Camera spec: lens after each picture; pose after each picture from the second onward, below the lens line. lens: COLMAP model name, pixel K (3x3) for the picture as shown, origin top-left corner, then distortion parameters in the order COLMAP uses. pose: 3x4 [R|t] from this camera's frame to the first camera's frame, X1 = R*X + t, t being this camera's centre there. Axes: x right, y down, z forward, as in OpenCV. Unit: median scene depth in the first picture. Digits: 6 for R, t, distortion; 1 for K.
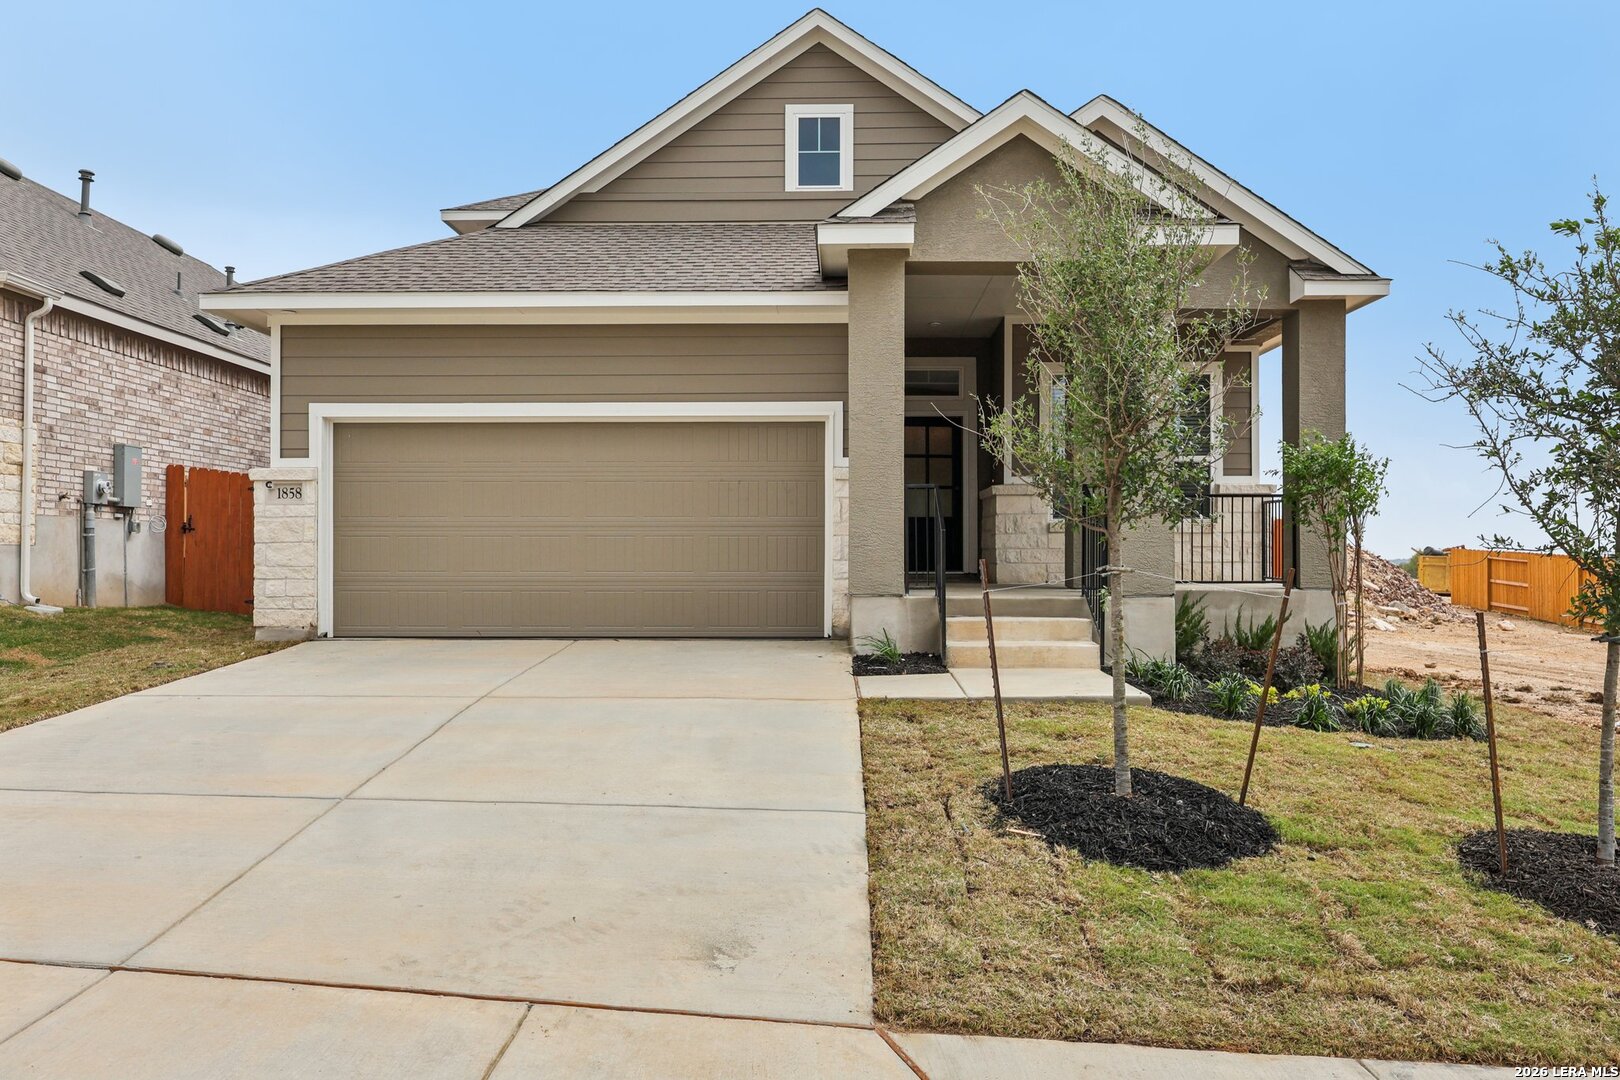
lens RADIAL K [[1226.8, 0, 808.5], [0, 1226.8, 539.3], [0, 0, 1]] dist [0.019903, -0.005994]
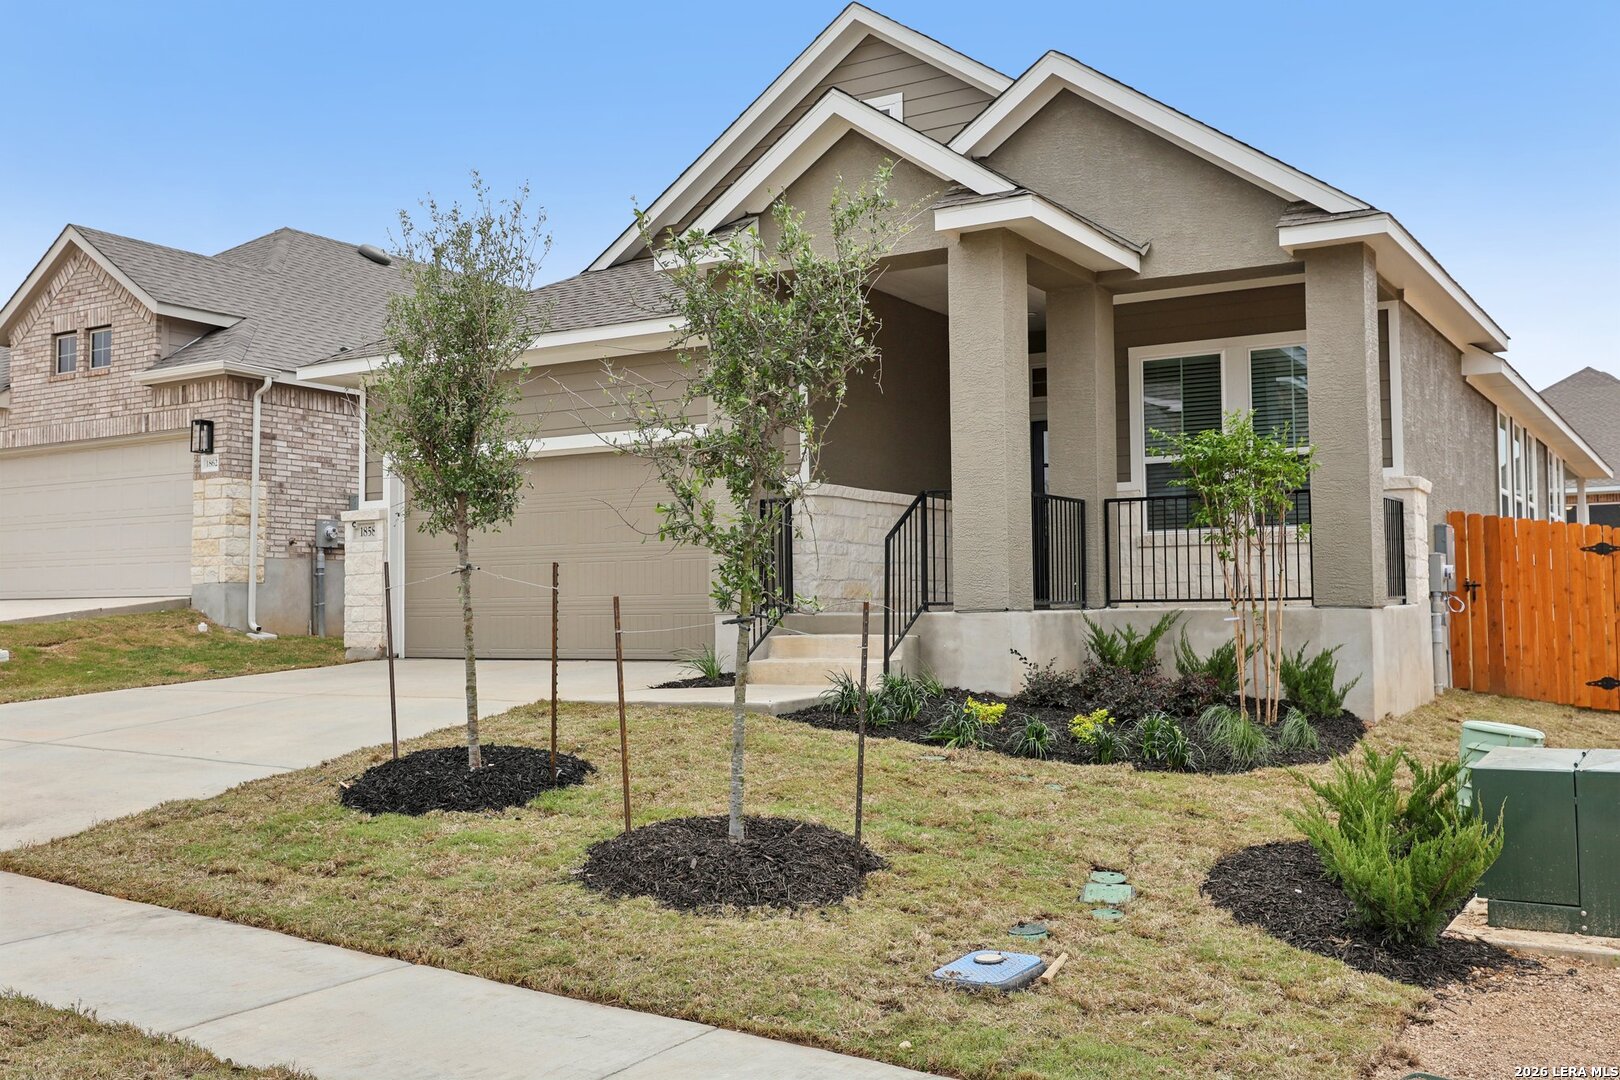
lens RADIAL K [[1559.9, 0, 809.7], [0, 1559.9, 542.0], [0, 0, 1]] dist [0.010032, 0.000000]
pose [[0.862527, -0.031510, -0.505029, 0.600574], [0.017048, 0.999302, -0.033233, 0.024696], [0.505724, 0.020055, 0.862462, -0.042363]]
